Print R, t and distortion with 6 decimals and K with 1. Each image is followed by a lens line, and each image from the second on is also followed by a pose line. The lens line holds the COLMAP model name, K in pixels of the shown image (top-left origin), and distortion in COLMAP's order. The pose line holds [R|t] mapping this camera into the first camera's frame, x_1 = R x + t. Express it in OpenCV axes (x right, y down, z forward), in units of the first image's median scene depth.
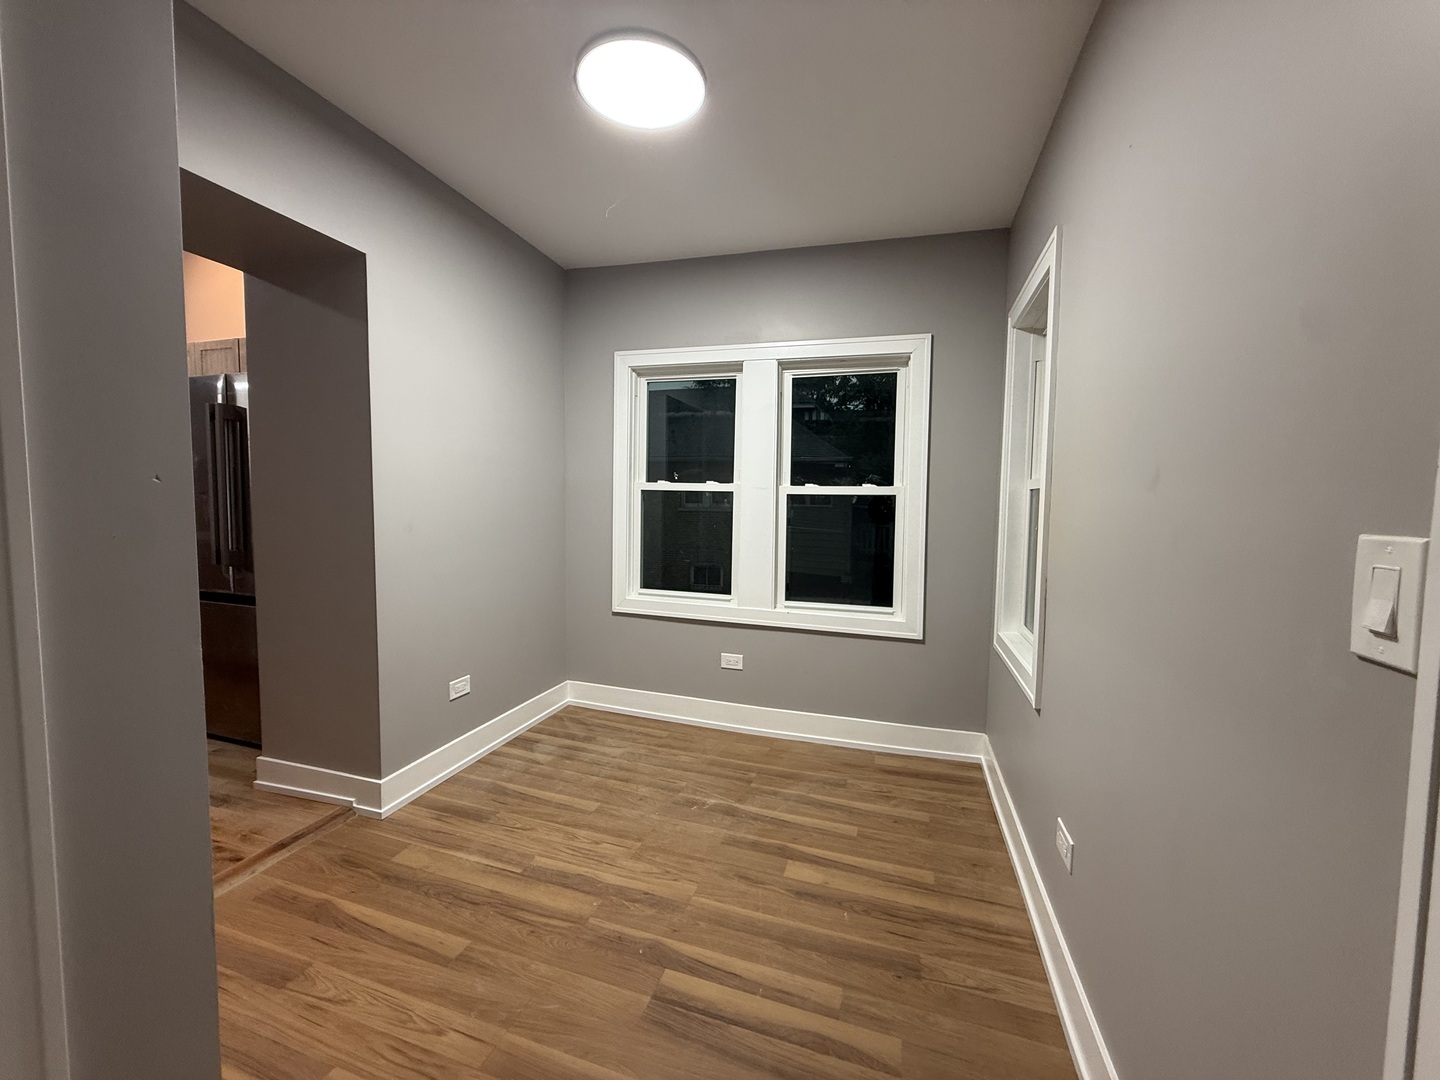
lens RADIAL K [[573.0, 0, 716.1], [0, 573.0, 536.9], [0, 0, 1]] dist [0.000565, 0.000010]
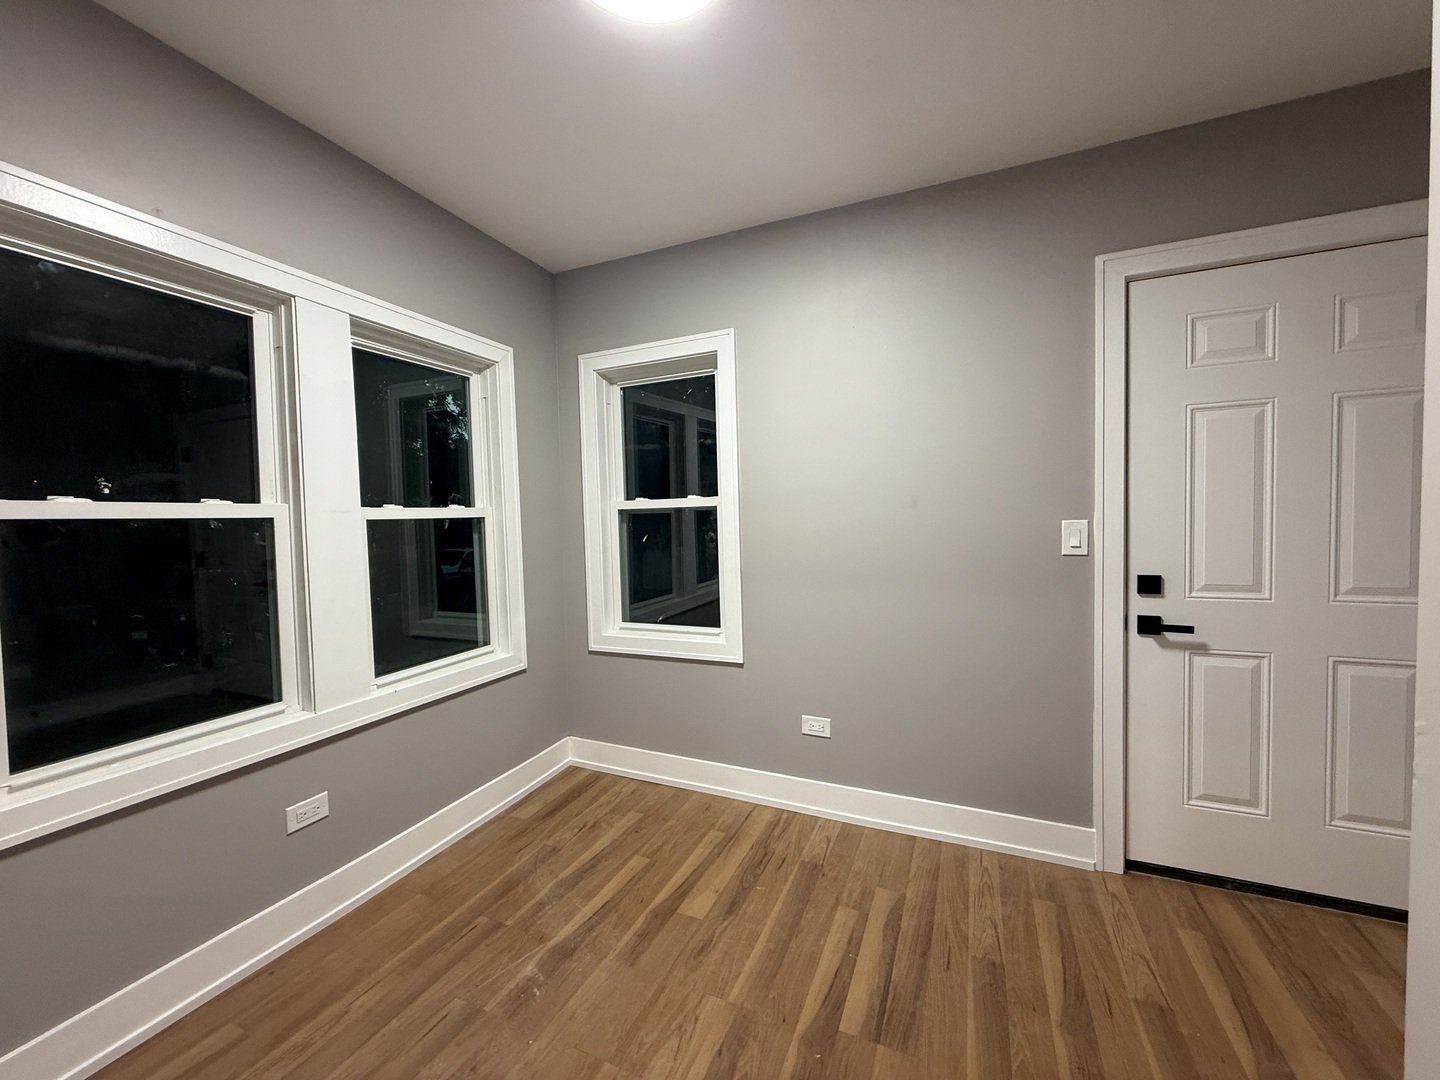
lens RADIAL K [[573.0, 0, 716.1], [0, 573.0, 536.9], [0, 0, 1]] dist [0.000565, 0.000010]
pose [[0.110135, -0.053902, 0.992454, -0.612202], [0.092523, 0.994749, 0.043760, -0.056385], [-0.989601, 0.087005, 0.114544, 0.639957]]
